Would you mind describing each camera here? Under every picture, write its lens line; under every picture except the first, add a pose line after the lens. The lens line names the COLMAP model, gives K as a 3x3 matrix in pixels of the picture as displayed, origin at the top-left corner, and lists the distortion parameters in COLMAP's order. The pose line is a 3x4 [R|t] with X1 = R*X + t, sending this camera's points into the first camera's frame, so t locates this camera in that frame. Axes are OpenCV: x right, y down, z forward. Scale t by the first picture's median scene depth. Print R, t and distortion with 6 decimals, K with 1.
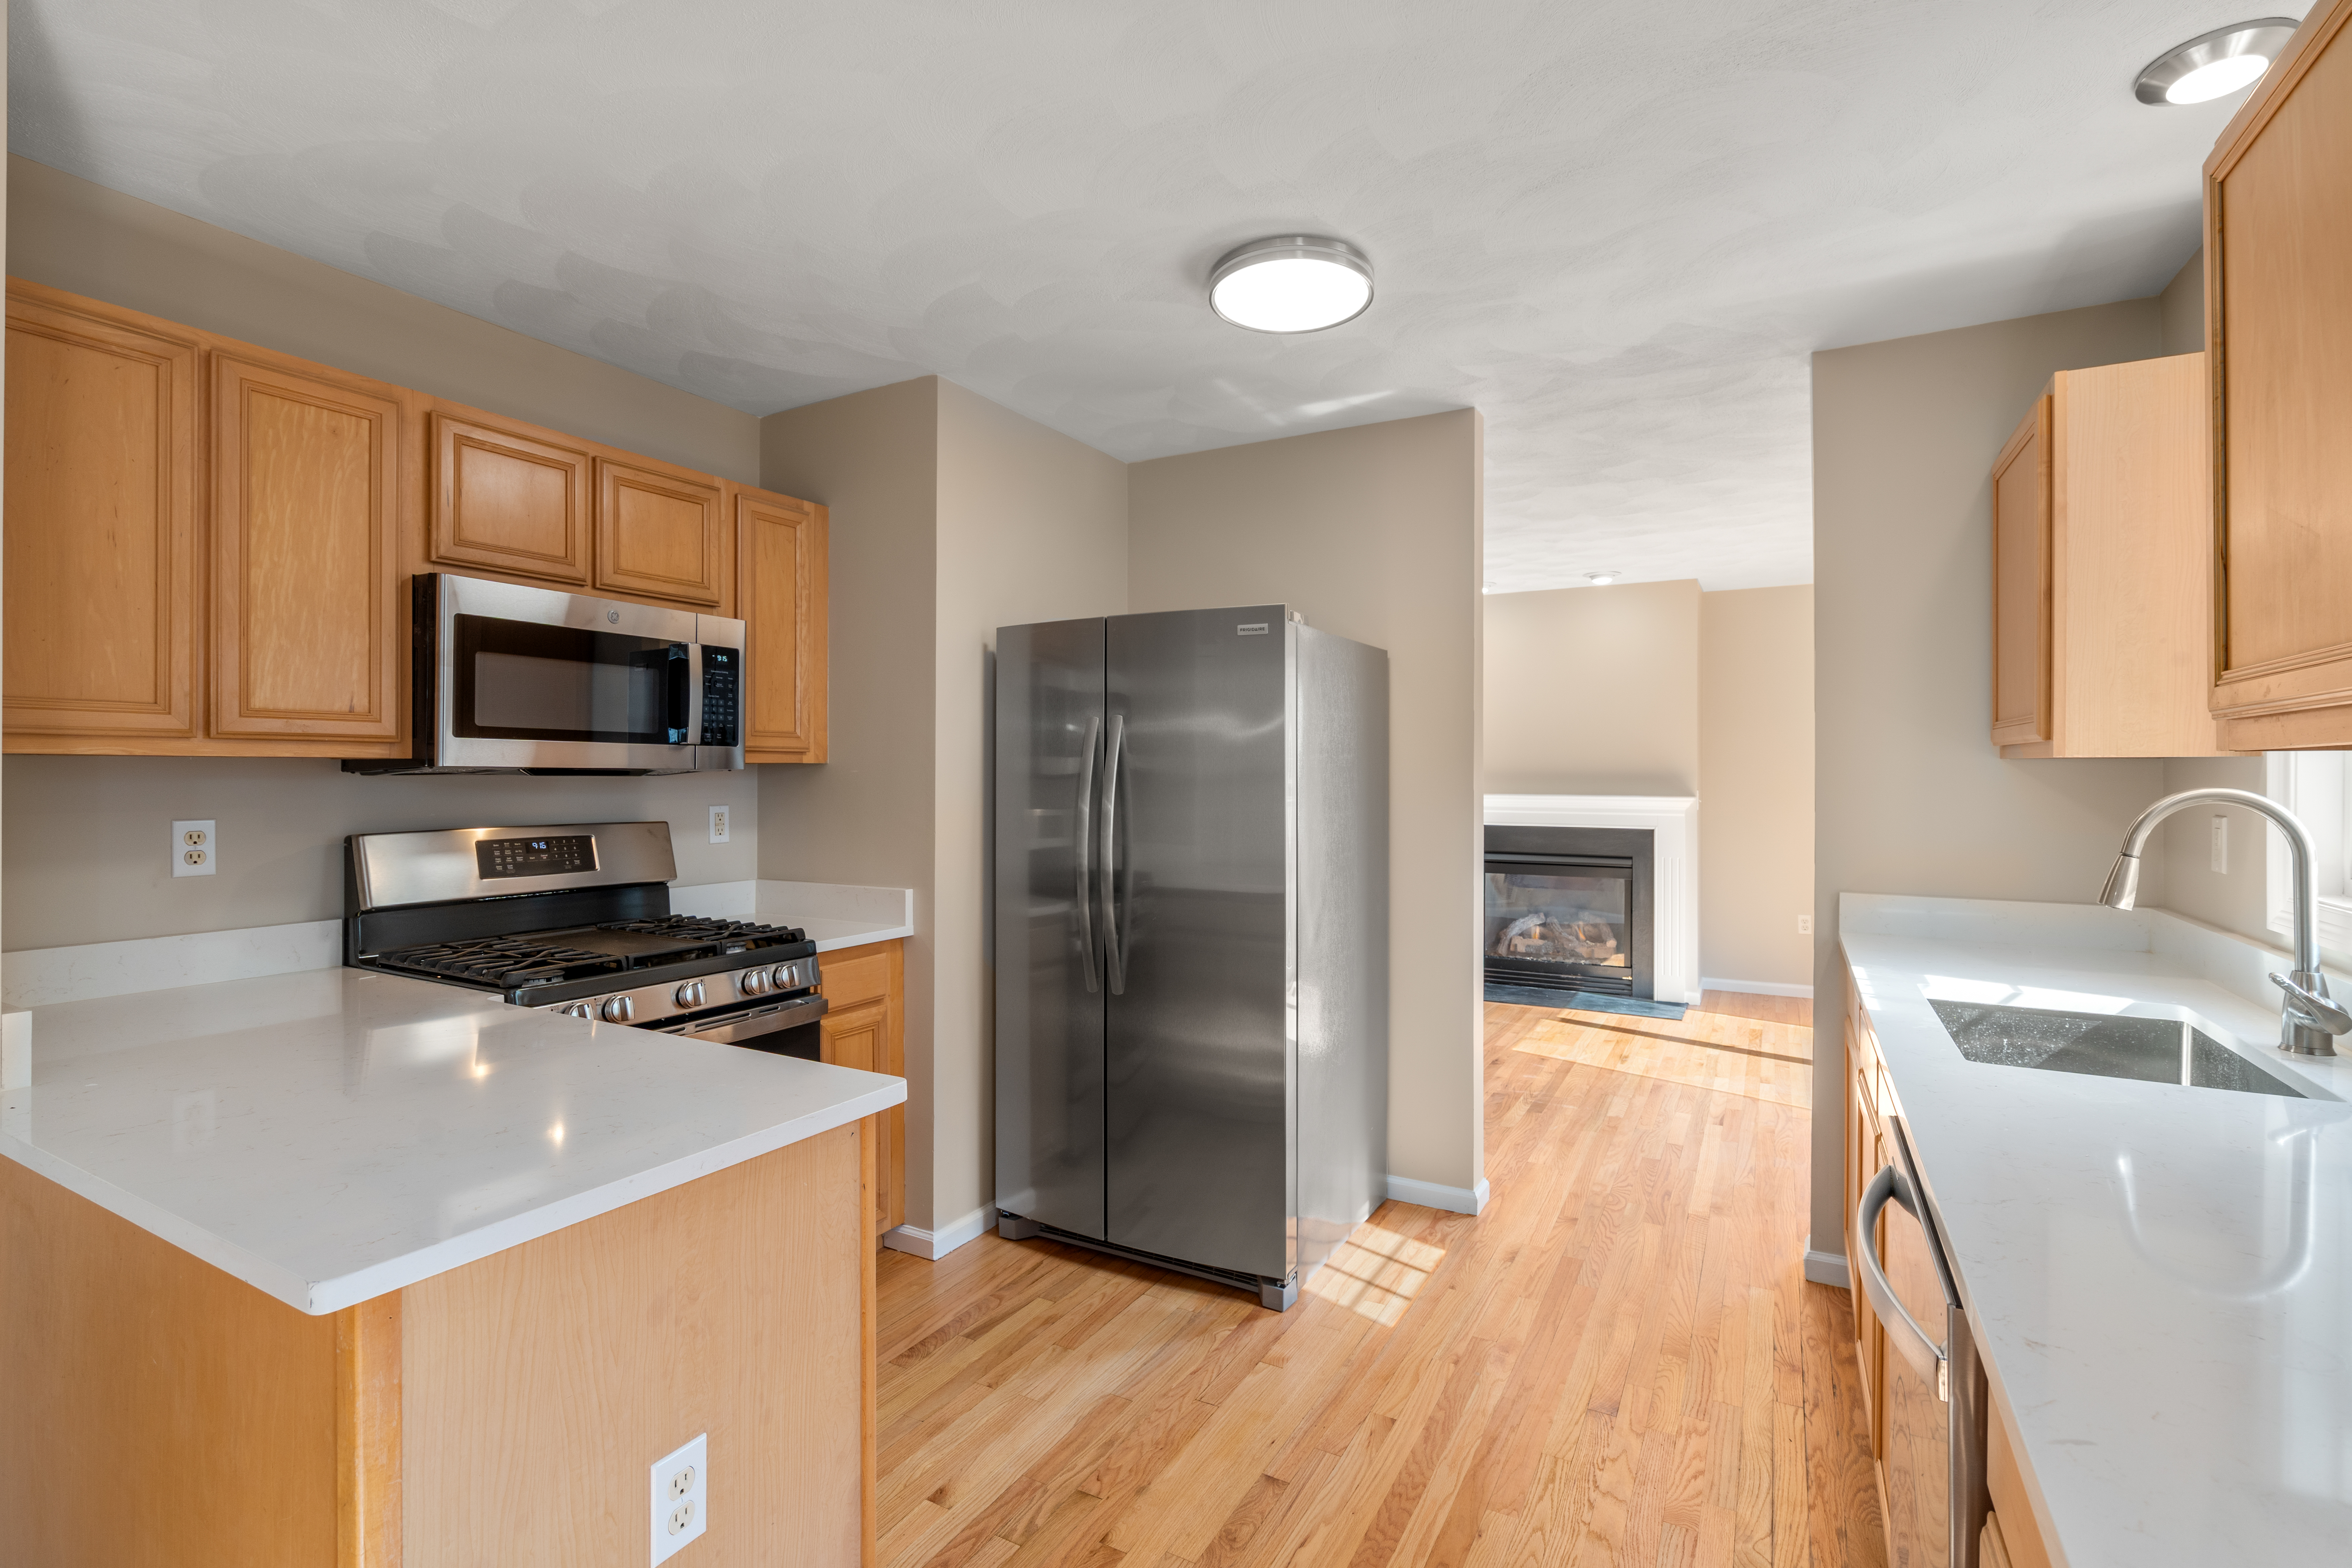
lens RADIAL K [[1076.3, 0, 1167.3], [0, 1076.3, 768.7], [0, 0, 1]] dist [-0.002891, 0.003113]
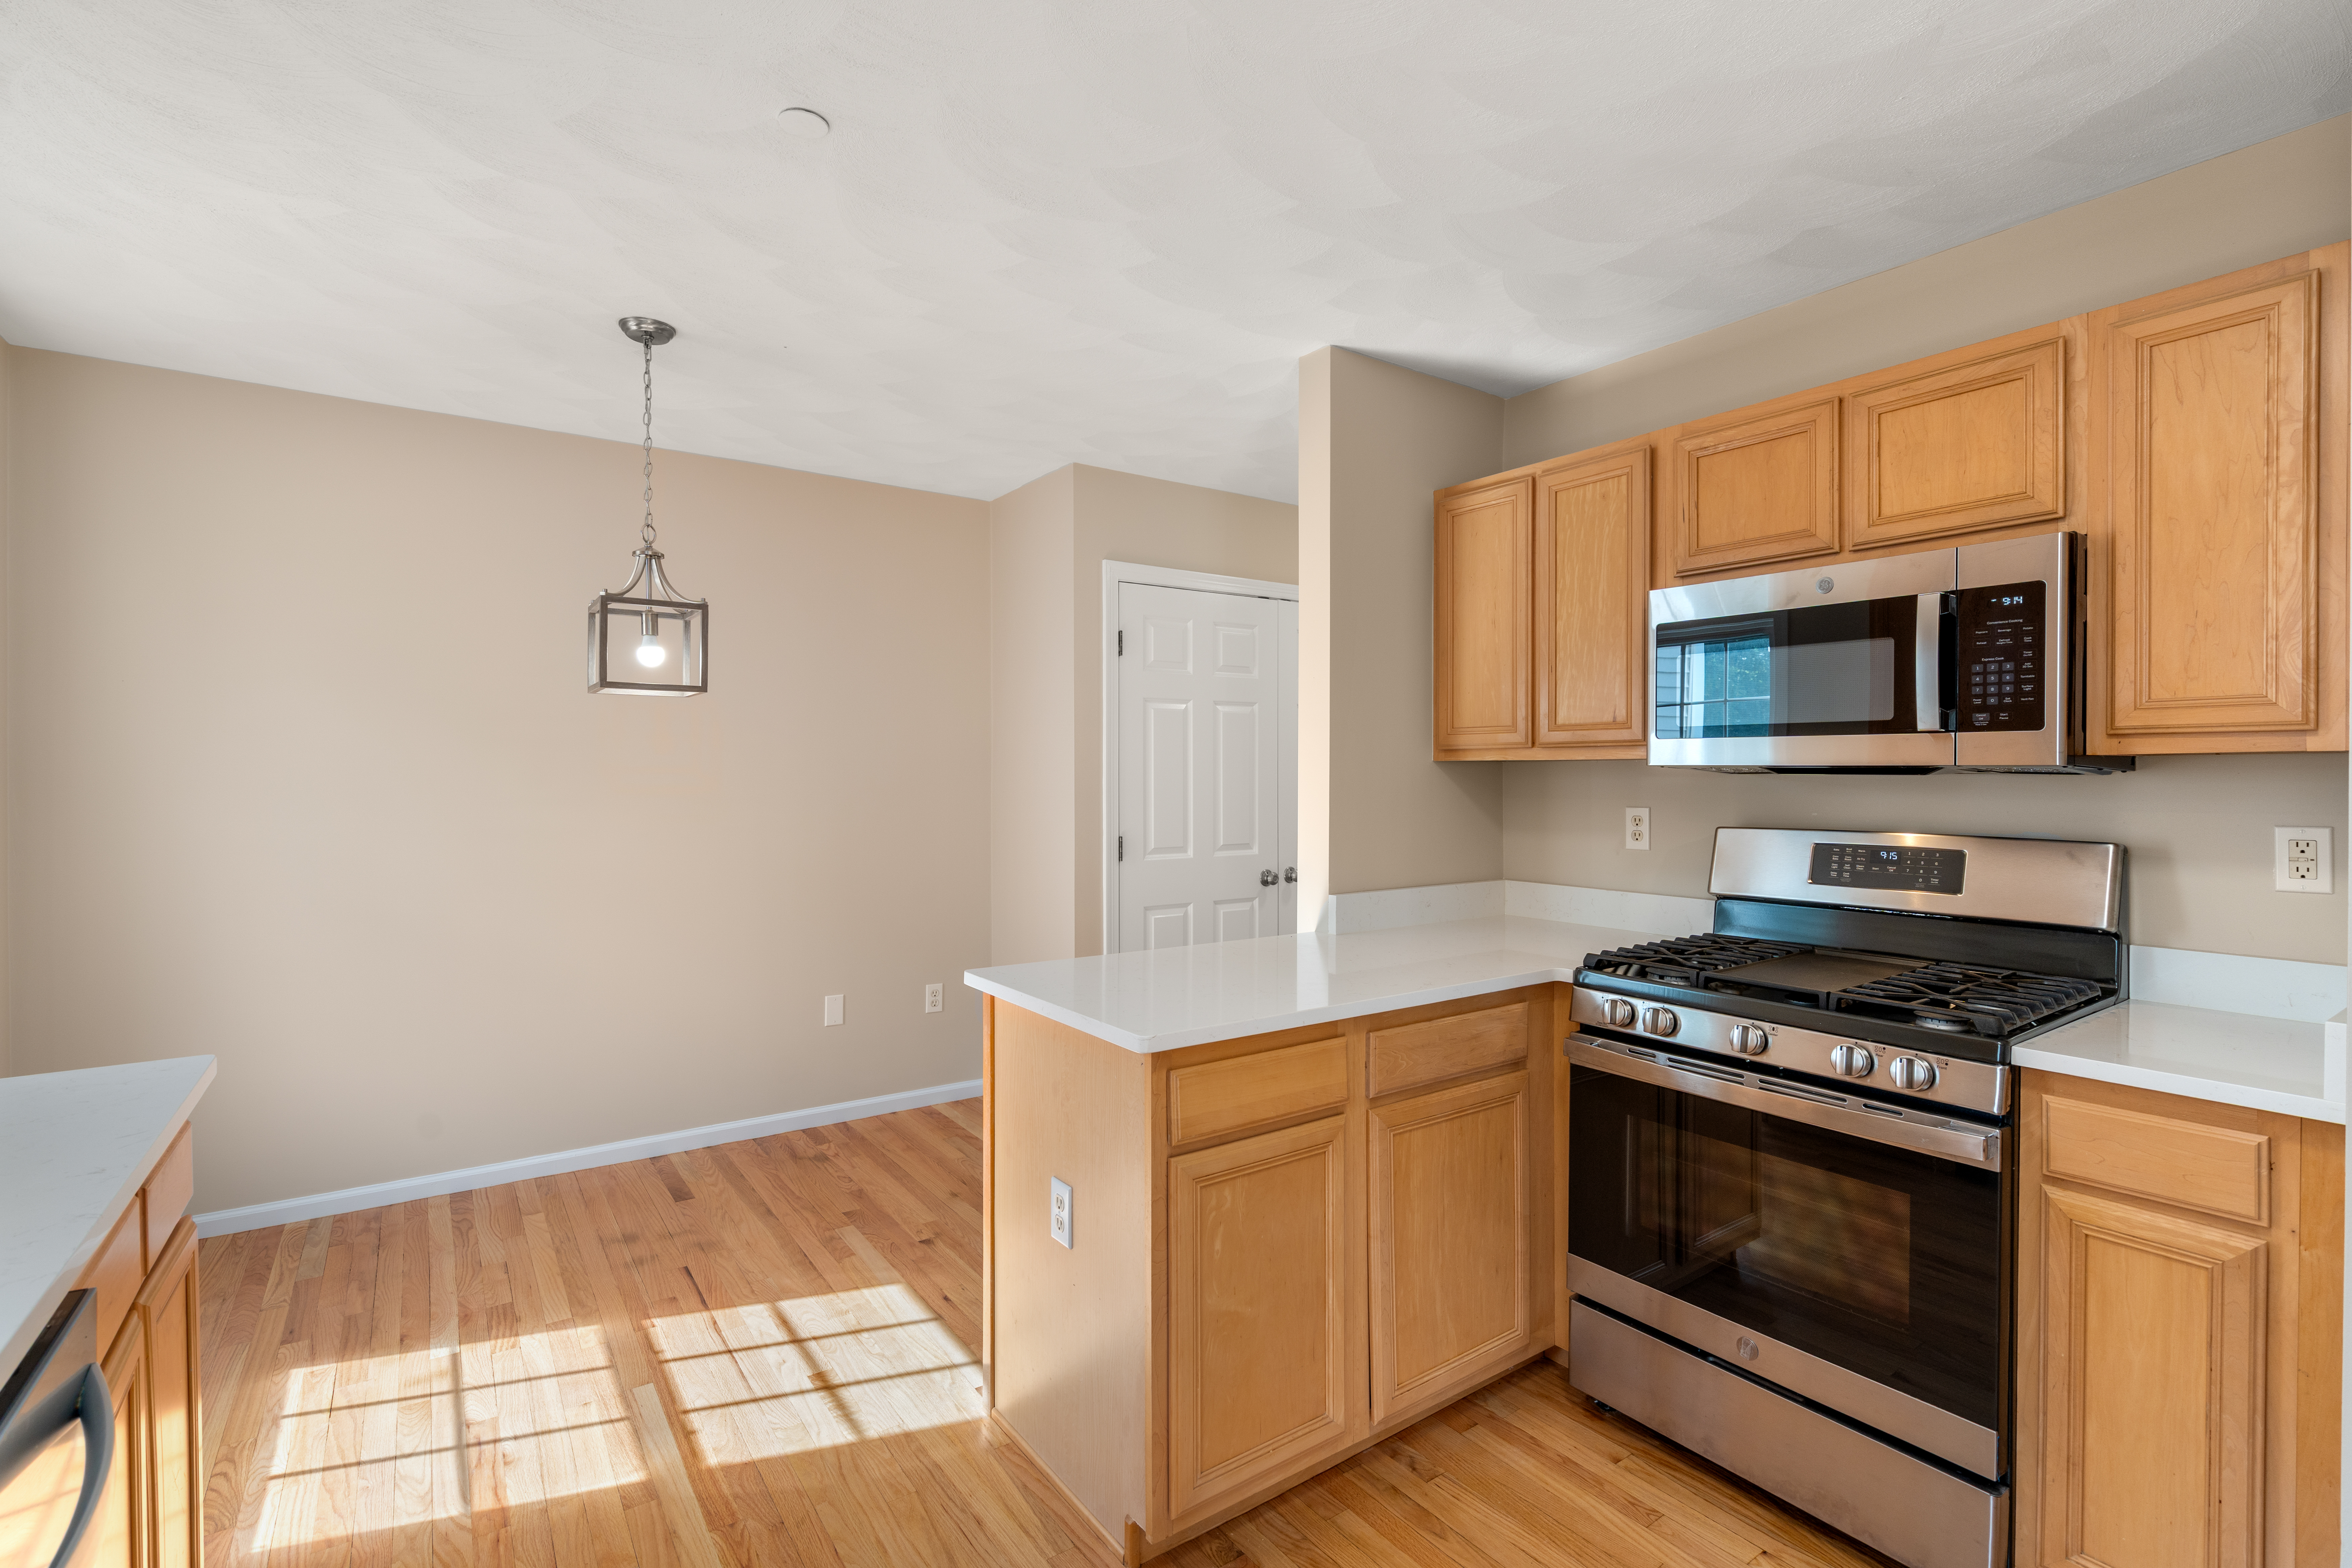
lens RADIAL K [[1076.3, 0, 1181.1], [0, 1076.3, 779.4], [0, 0, 1]] dist [-0.002891, 0.003113]
pose [[-0.425501, 0.004339, -0.904948, 0.401192], [0.004142, 0.999987, 0.002847, 0.005130], [0.904949, -0.002537, -0.425513, 0.784537]]
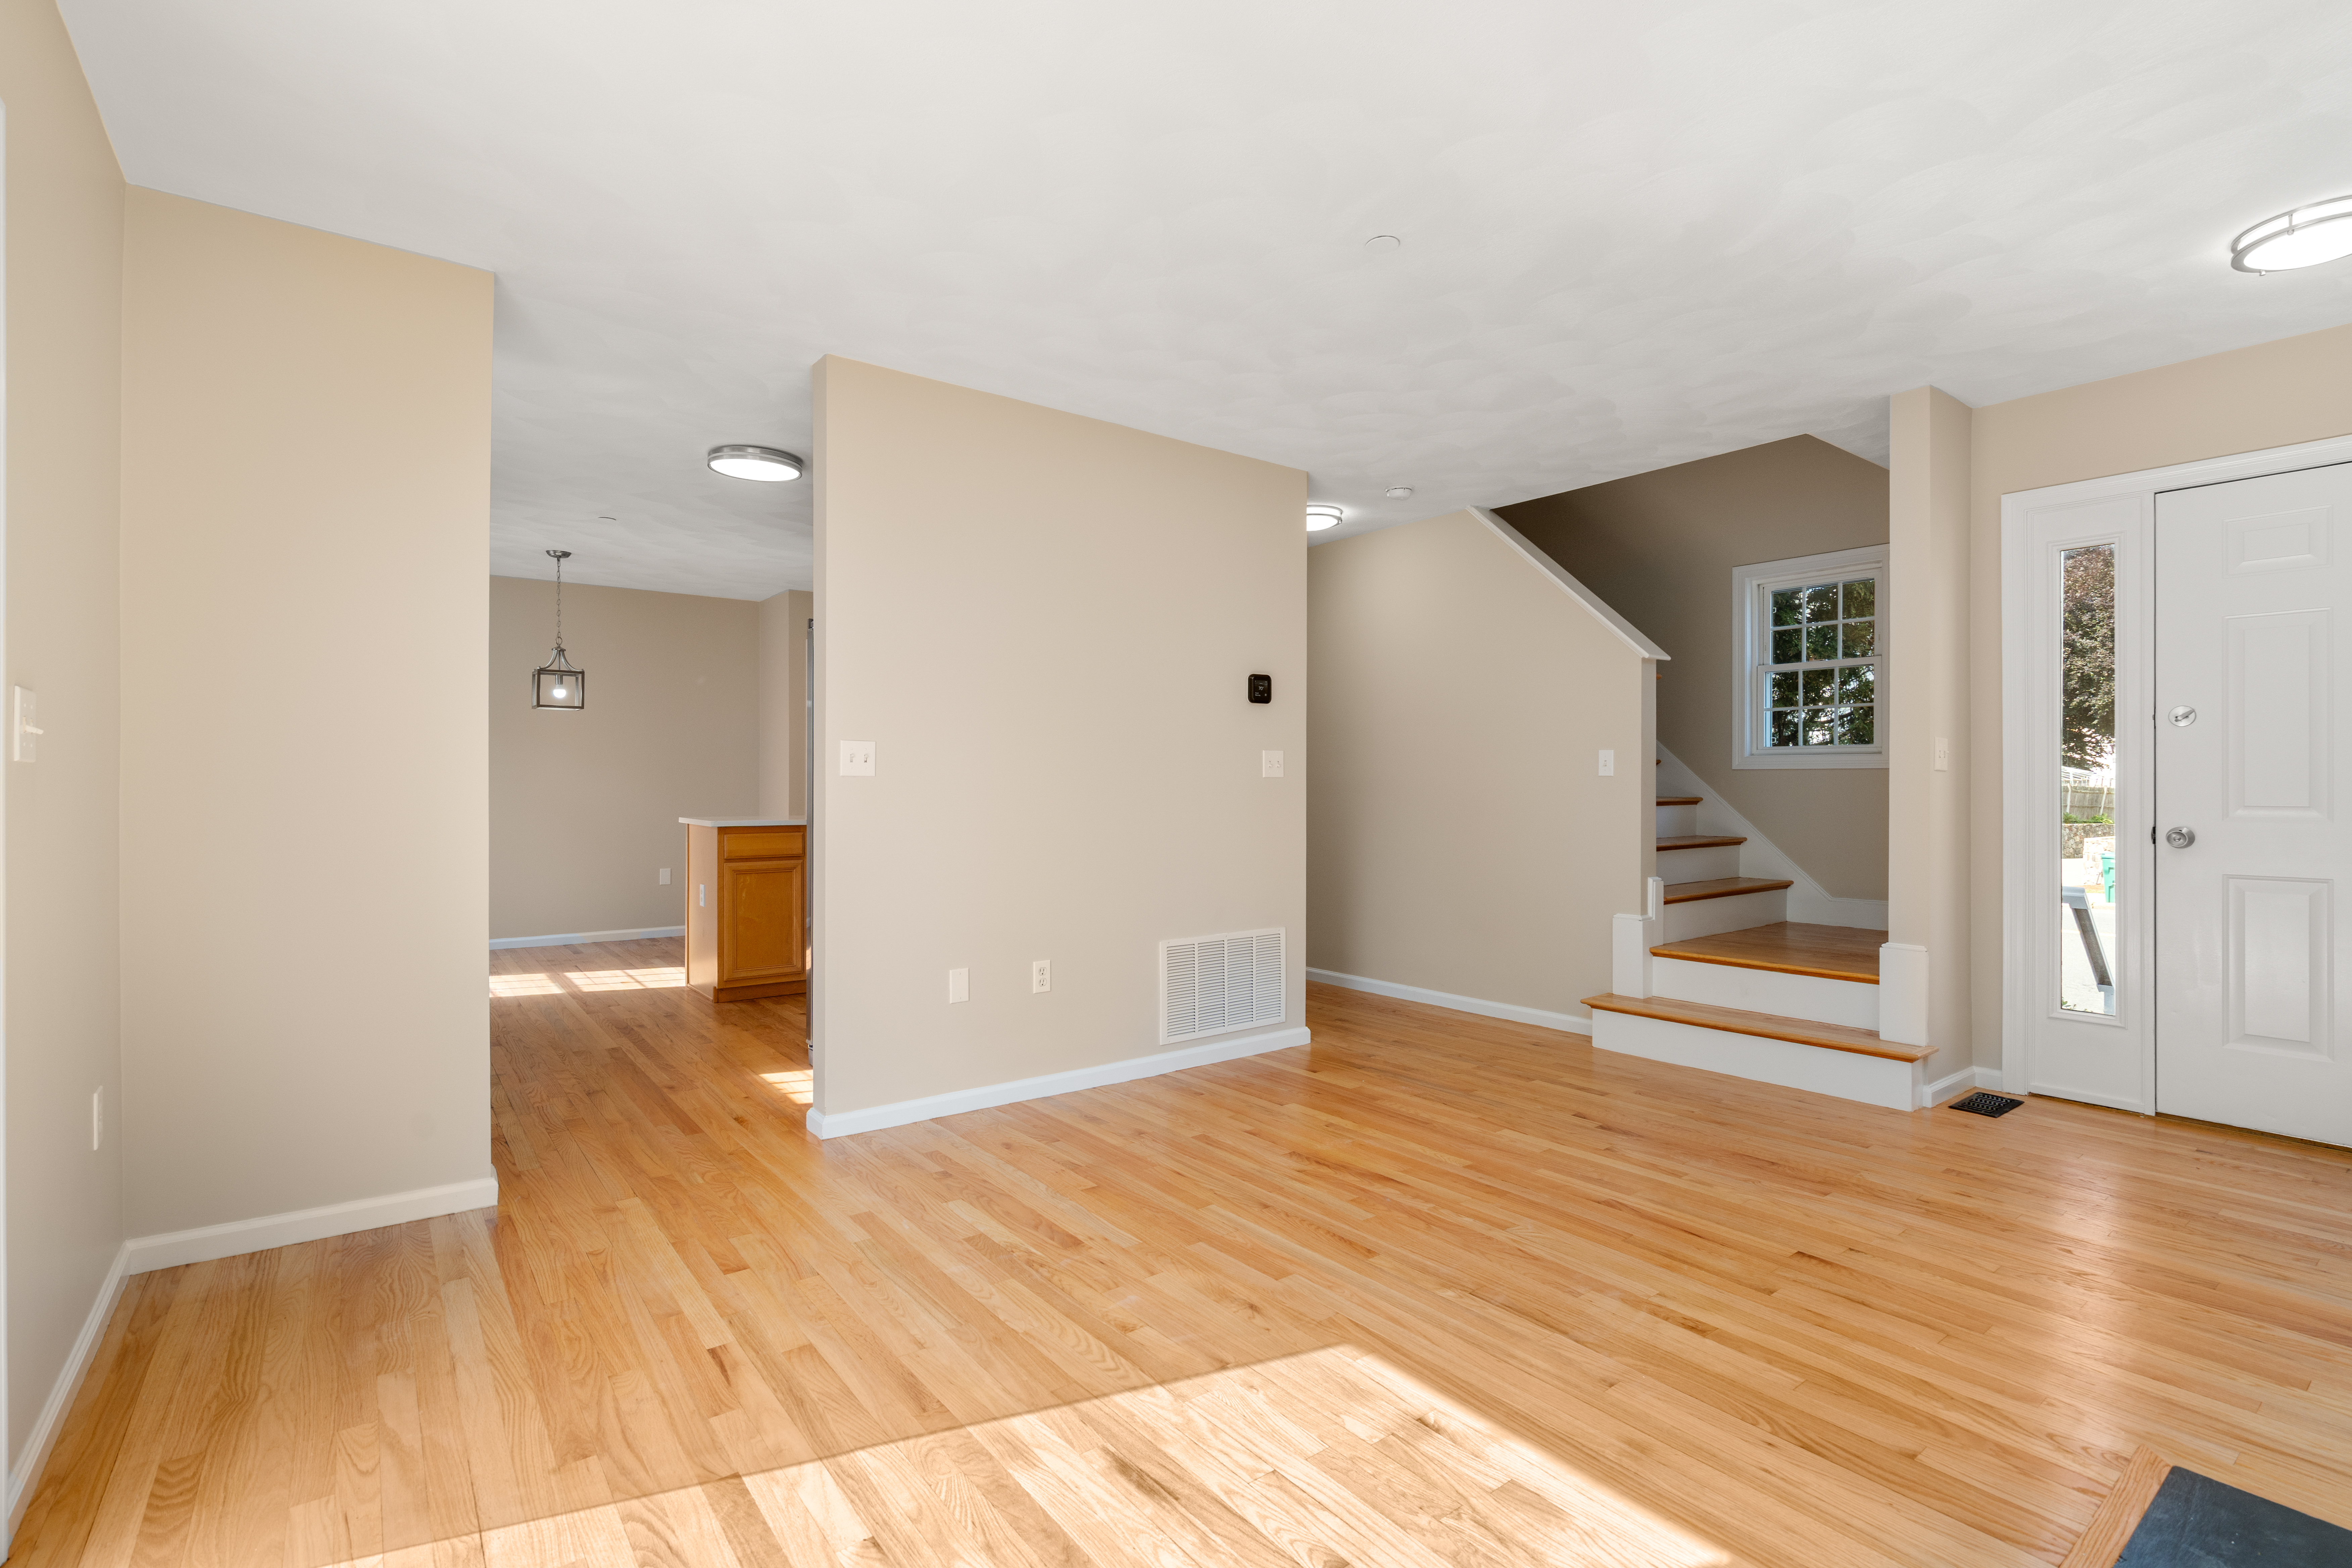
lens RADIAL K [[1076.3, 0, 1178.7], [0, 1076.3, 792.1], [0, 0, 1]] dist [-0.002891, 0.003113]
pose [[-0.394237, 0.002862, -0.919004, 1.278254], [0.000047, 0.999995, 0.003094, 0.094352], [0.919009, 0.001176, -0.394235, 2.007480]]
